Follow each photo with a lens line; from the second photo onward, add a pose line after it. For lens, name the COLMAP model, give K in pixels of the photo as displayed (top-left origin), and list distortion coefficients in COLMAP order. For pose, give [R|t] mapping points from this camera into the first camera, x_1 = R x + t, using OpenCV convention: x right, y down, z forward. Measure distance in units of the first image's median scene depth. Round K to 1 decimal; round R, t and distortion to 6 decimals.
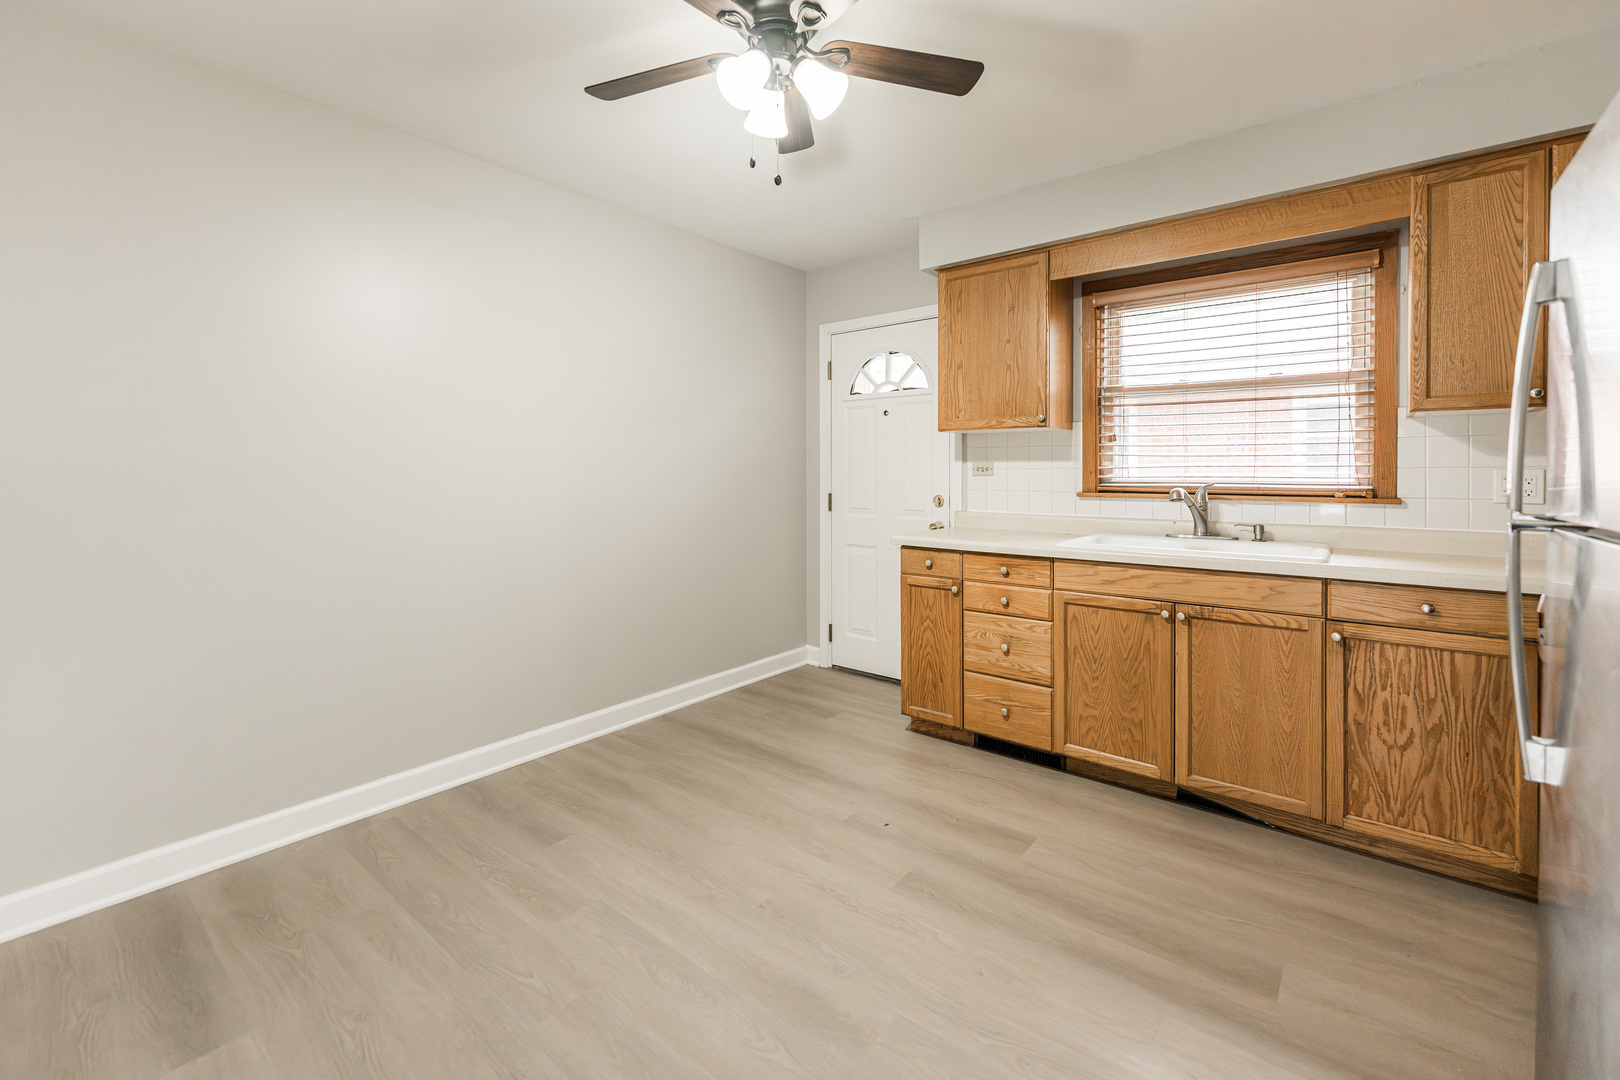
lens RADIAL K [[680.9, 0, 791.5], [0, 680.9, 475.7], [0, 0, 1]] dist [0.001384, 0.000139]
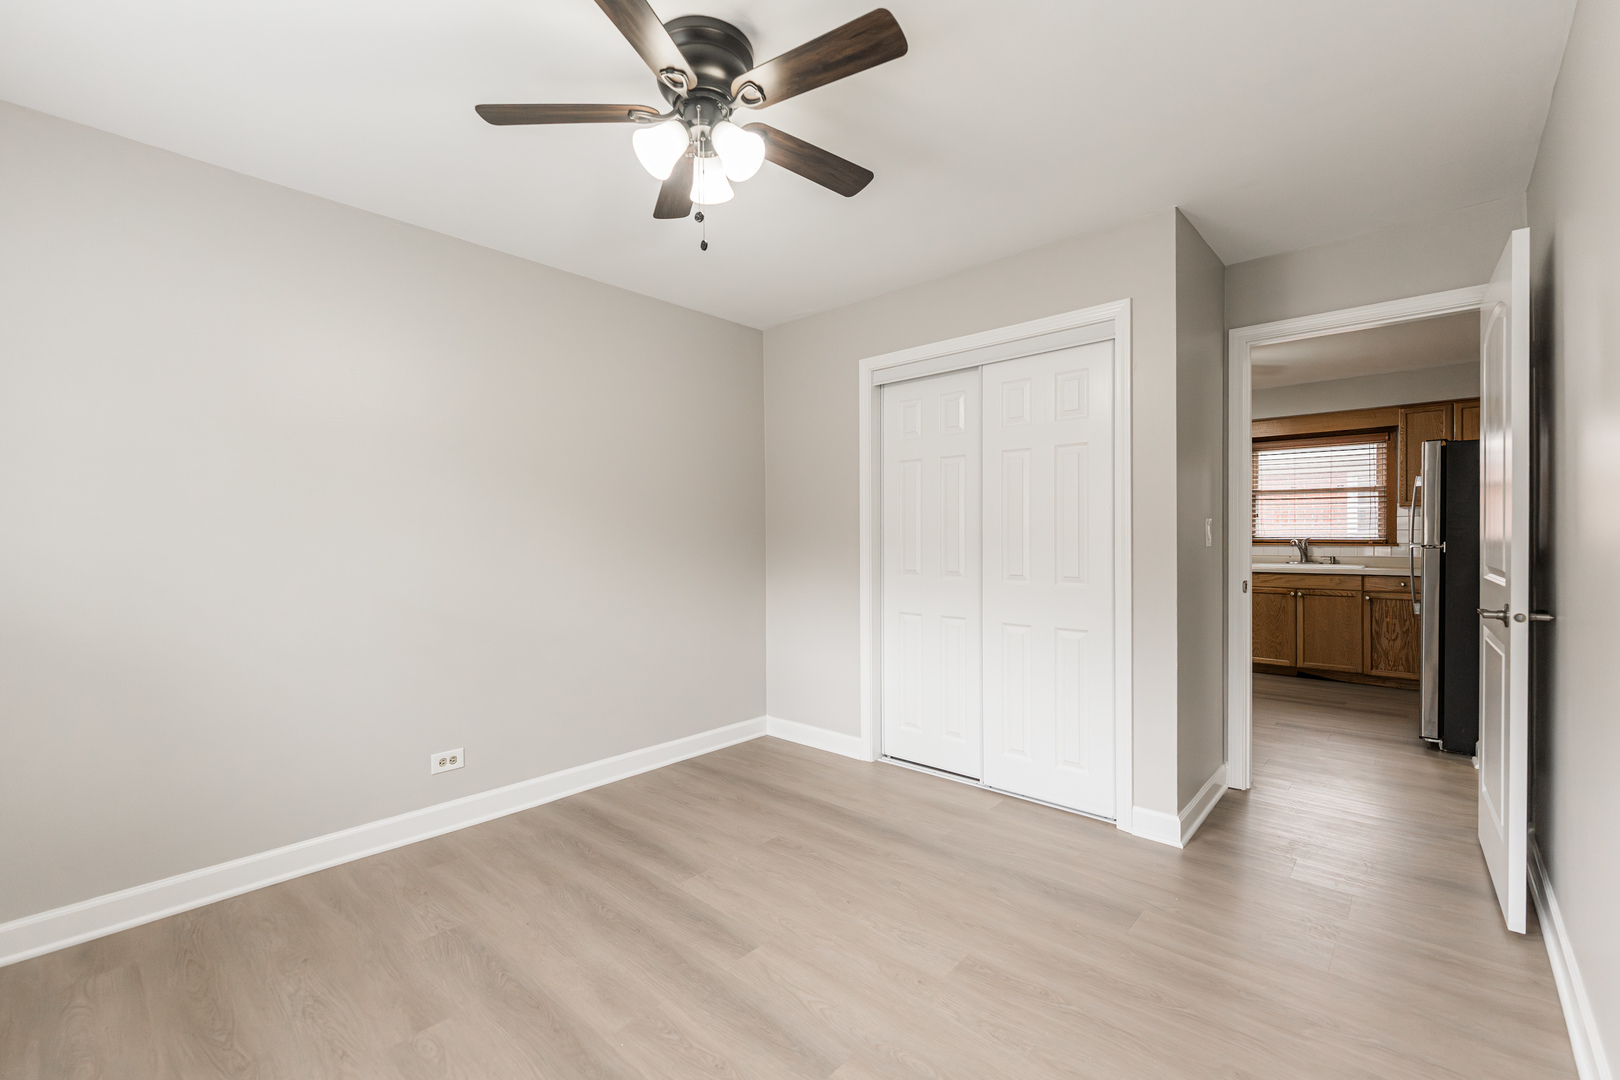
lens RADIAL K [[668.9, 0, 810.0], [0, 668.9, 540.0], [0, 0, 1]] dist [0.000712, -0.000012]
pose [[0.999130, -0.005940, -0.041272, -0.919063], [0.005966, 0.999982, 0.000501, 0.008639], [0.041268, -0.000747, 0.999148, -1.237913]]
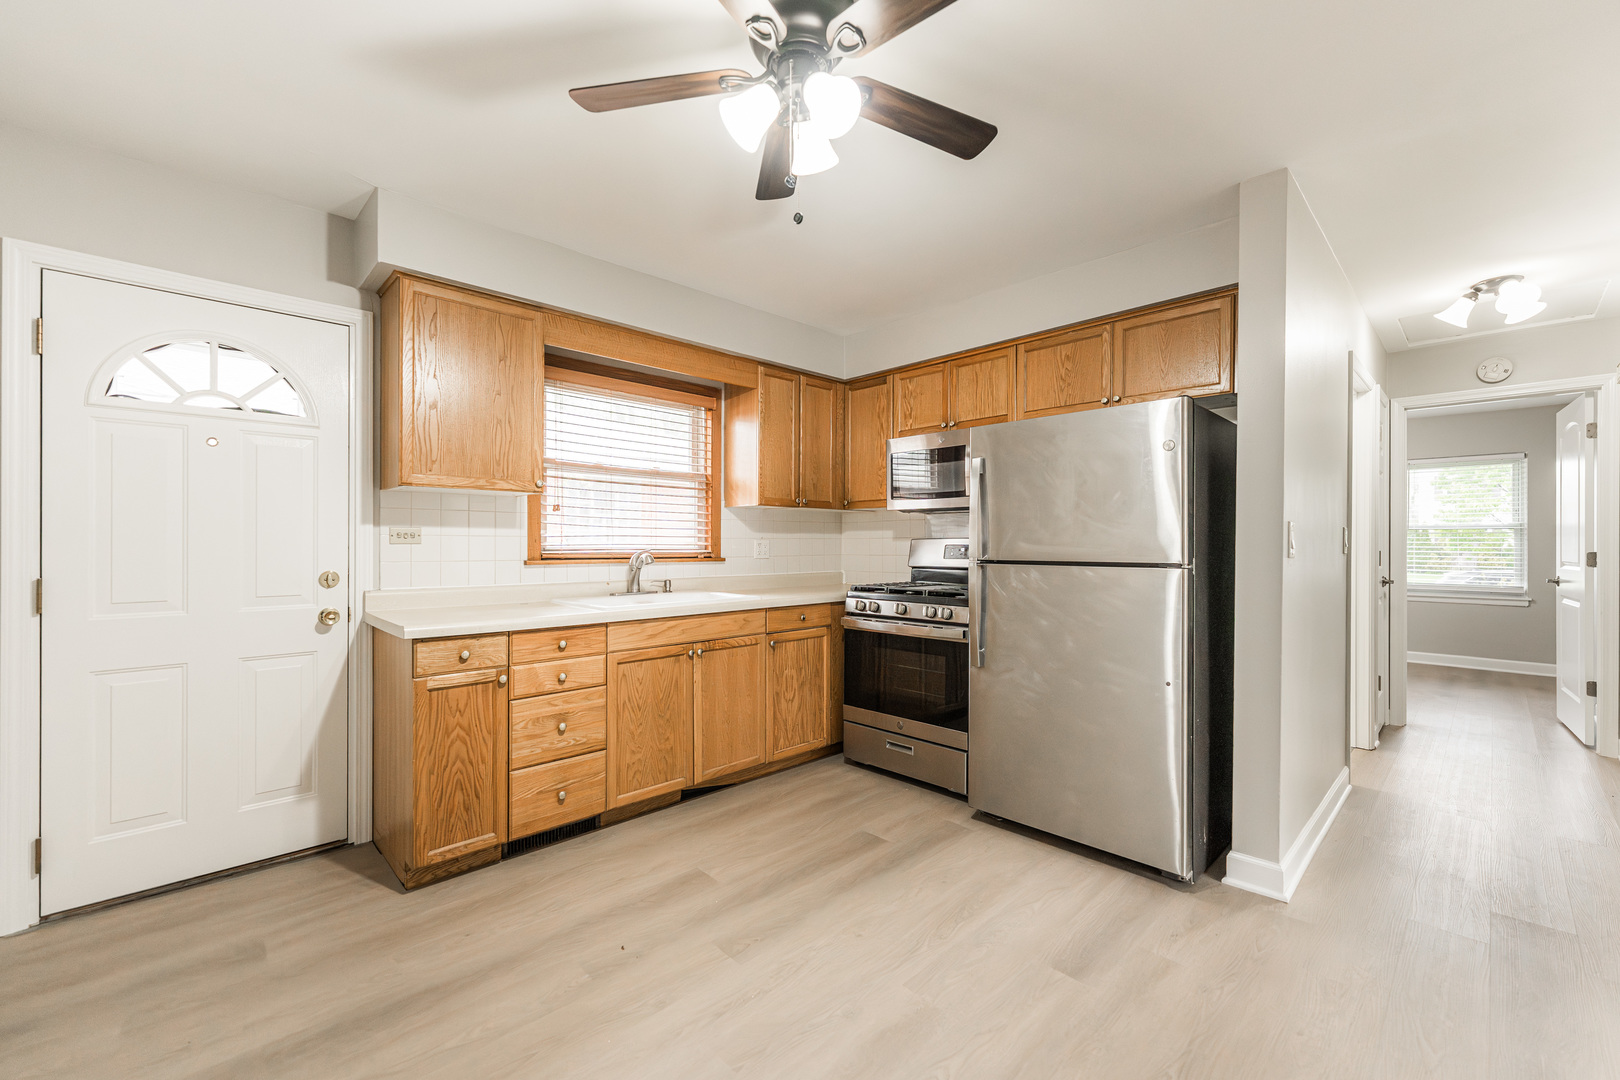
lens RADIAL K [[668.9, 0, 810.0], [0, 668.9, 540.0], [0, 0, 1]] dist [0.000712, -0.000012]
pose [[0.098430, 0.004806, 0.995132, -0.616721], [0.002143, 0.999985, -0.005041, 0.000607], [-0.995142, 0.002629, 0.098418, 0.612712]]
